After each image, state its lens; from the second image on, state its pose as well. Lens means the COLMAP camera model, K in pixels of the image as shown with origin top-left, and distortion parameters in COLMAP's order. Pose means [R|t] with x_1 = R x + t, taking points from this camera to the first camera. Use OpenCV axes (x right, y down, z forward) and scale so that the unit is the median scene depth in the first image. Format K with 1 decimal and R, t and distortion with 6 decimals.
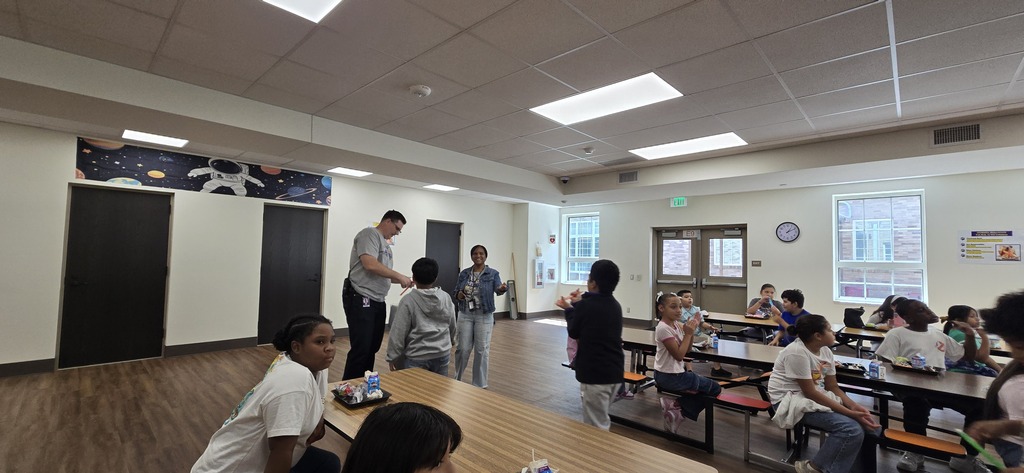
lens RADIAL K [[419.3, 0, 512.8], [0, 419.3, 235.3], [0, 0, 1]] dist [0.001281, 0.000127]
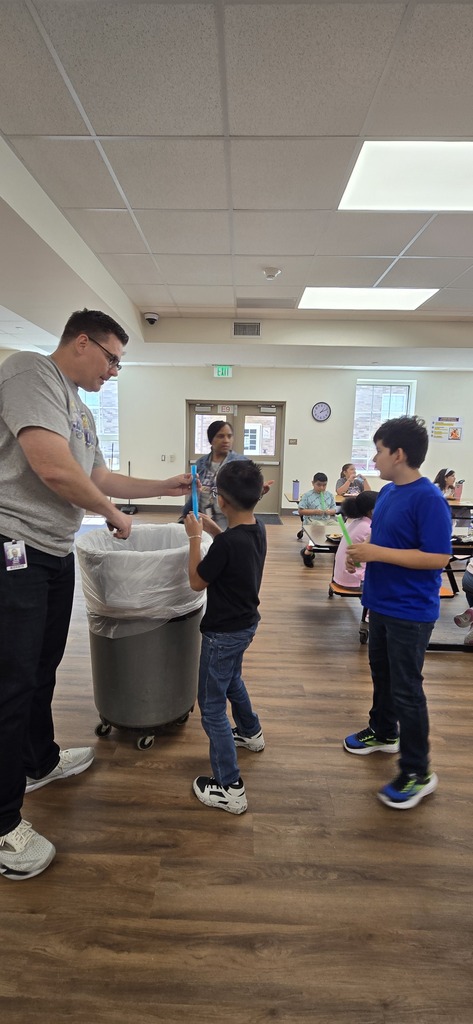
lens RADIAL K [[419.3, 0, 233.4], [0, 419.3, 517.3], [0, 0, 1]] dist [0.001281, 0.000127]
pose [[0.747422, -0.121546, 0.653136, -0.222022], [-0.044249, 0.971830, 0.231491, 0.015085], [-0.662874, -0.201922, 0.720989, 0.306723]]
